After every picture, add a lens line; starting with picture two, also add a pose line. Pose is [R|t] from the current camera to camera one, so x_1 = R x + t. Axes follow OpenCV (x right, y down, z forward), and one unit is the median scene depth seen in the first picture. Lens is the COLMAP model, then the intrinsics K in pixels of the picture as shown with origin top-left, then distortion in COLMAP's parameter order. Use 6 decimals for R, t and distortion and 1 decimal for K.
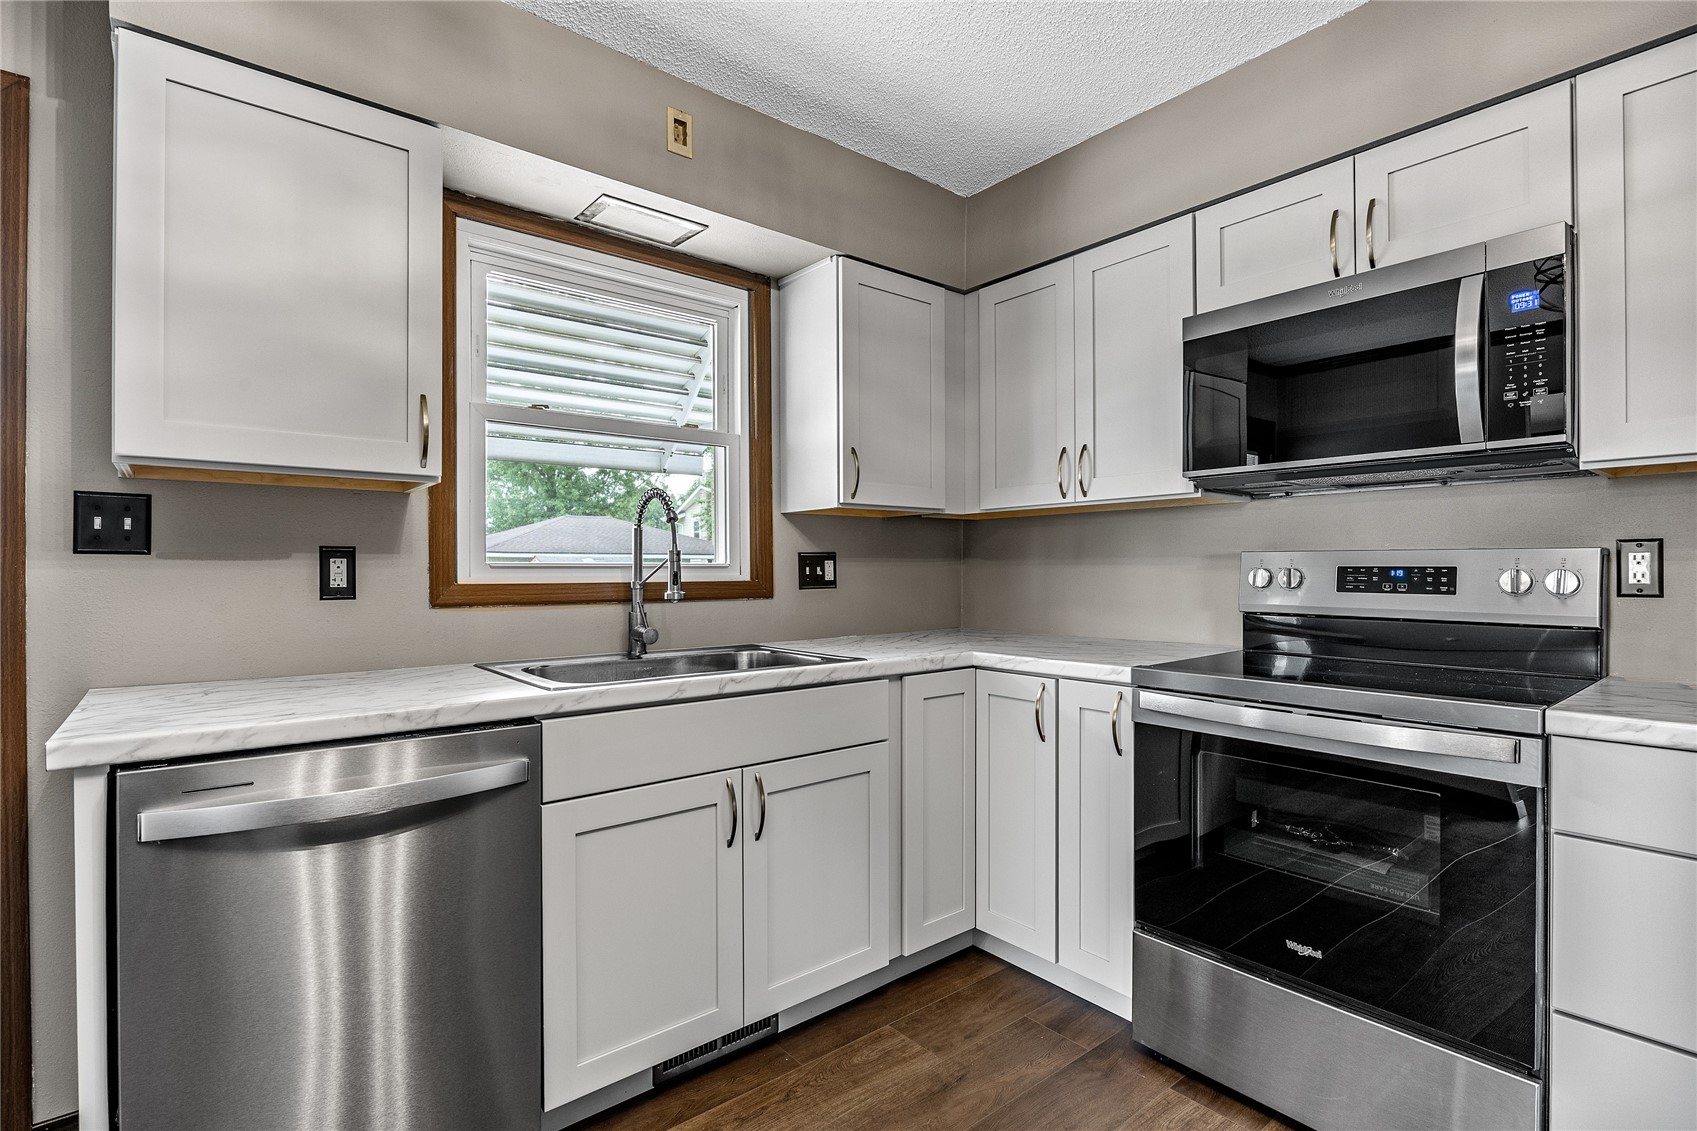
lens RADIAL K [[799.7, 0, 855.0], [0, 799.7, 572.0], [0, 0, 1]] dist [-0.012633, -0.001472]
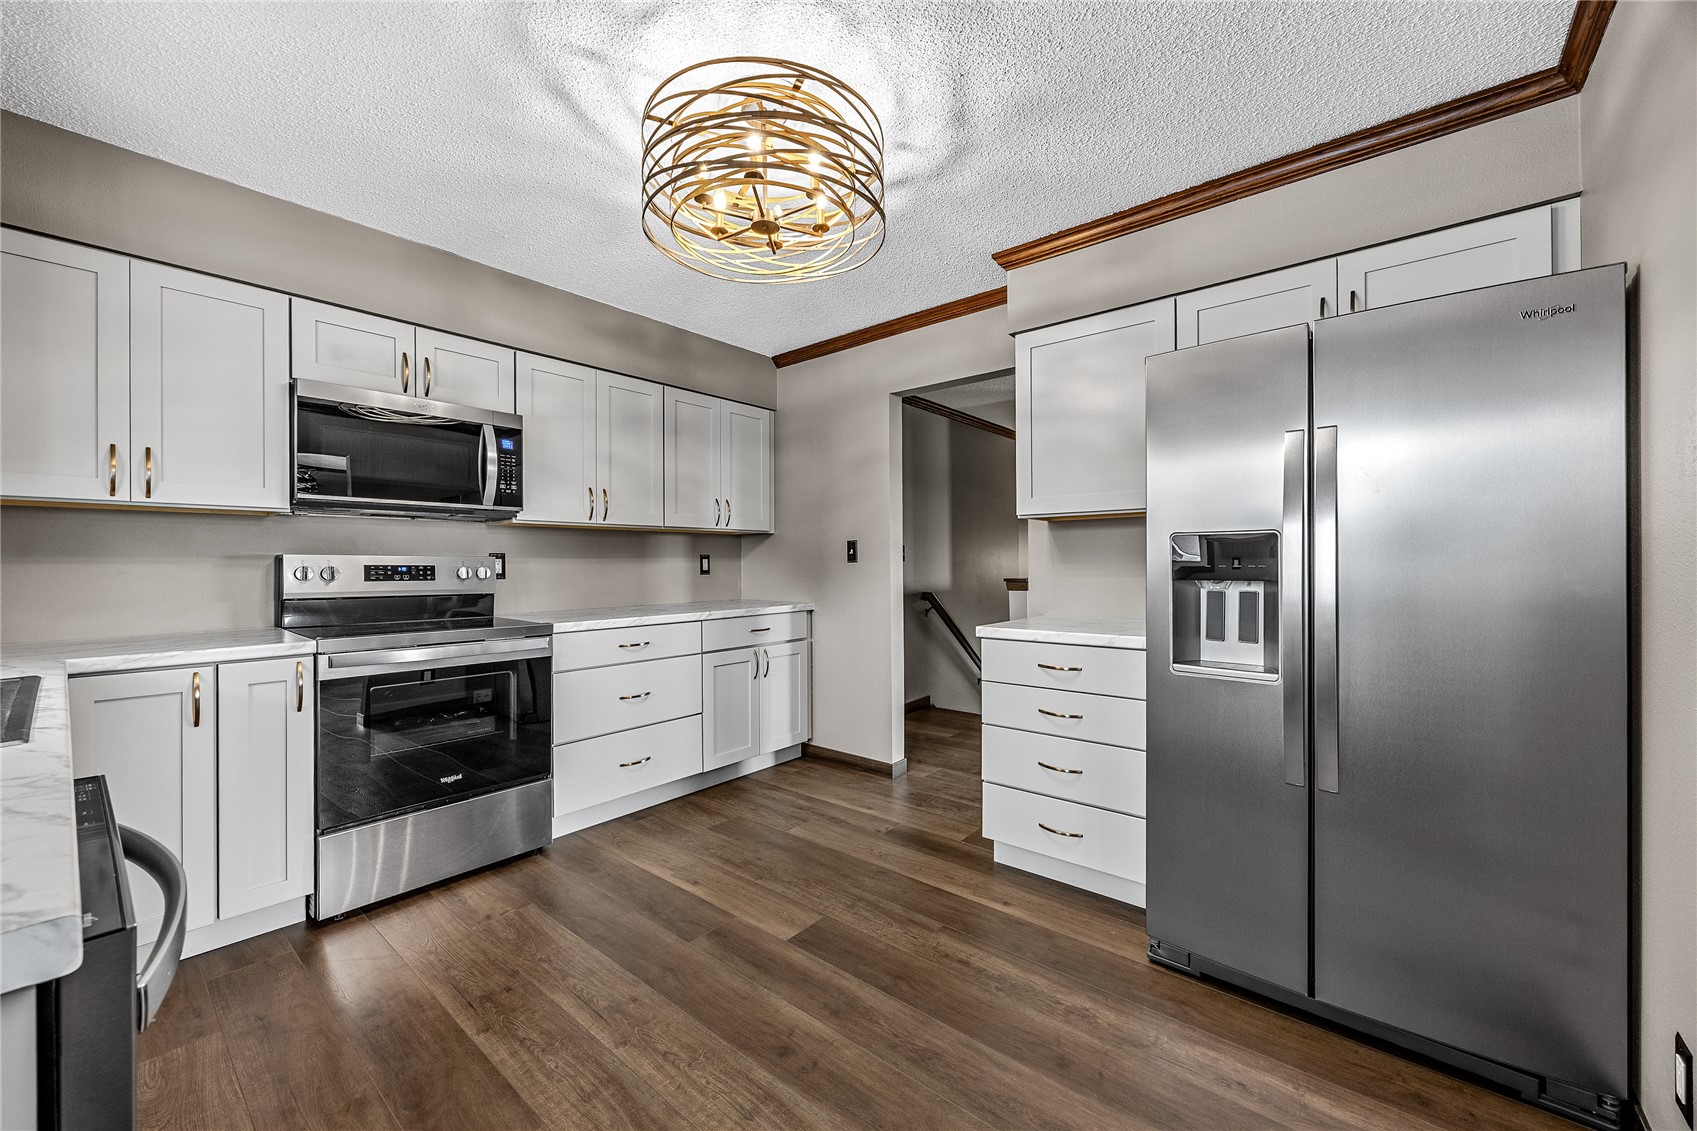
lens RADIAL K [[656.6, 0, 844.9], [0, 656.6, 563.4], [0, 0, 1]] dist [-0.001377, 0.000985]
pose [[-0.193095, 0.005983, 0.981162, -0.846281], [0.007337, 0.999962, -0.004653, 0.002525], [-0.981153, 0.006301, -0.193131, 0.326603]]
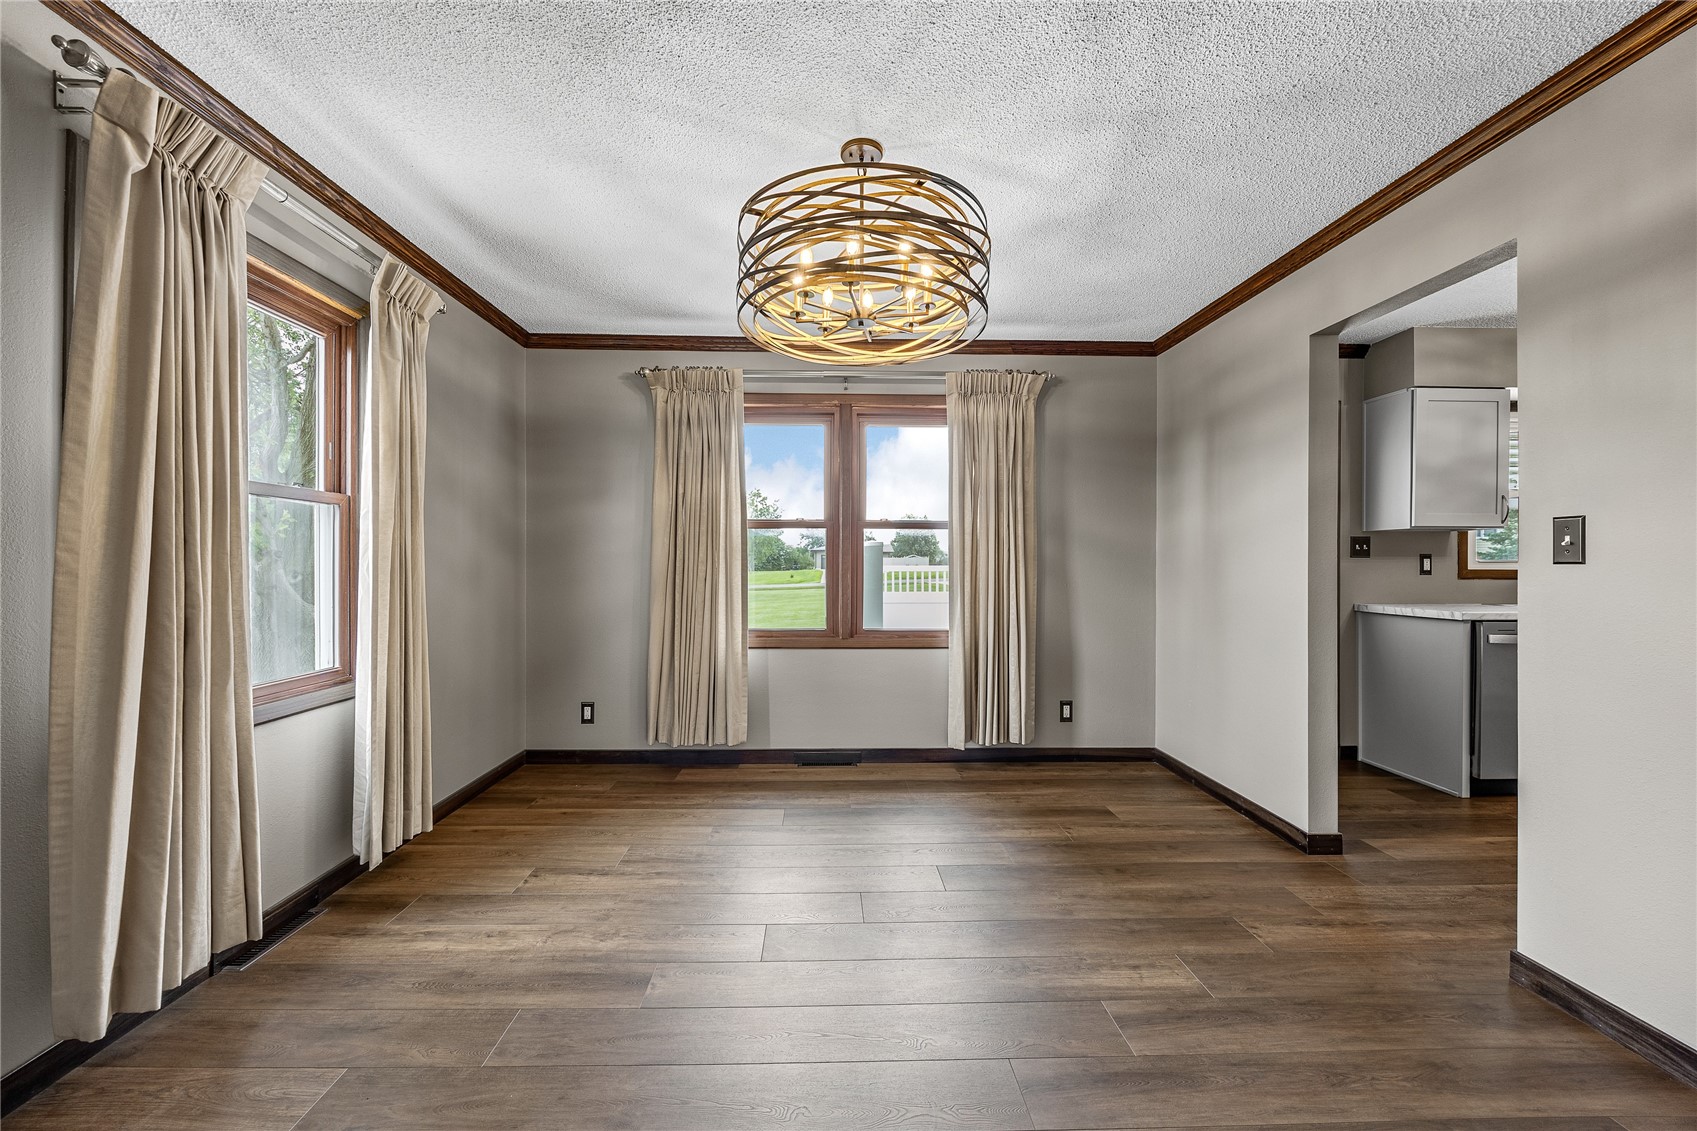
lens RADIAL K [[656.6, 0, 843.6], [0, 656.6, 558.9], [0, 0, 1]] dist [-0.001377, 0.000985]
pose [[0.790538, 0.004124, -0.612399, -0.781895], [-0.007693, 0.999965, -0.003196, 0.003978], [0.612365, 0.007238, 0.790542, -1.698215]]
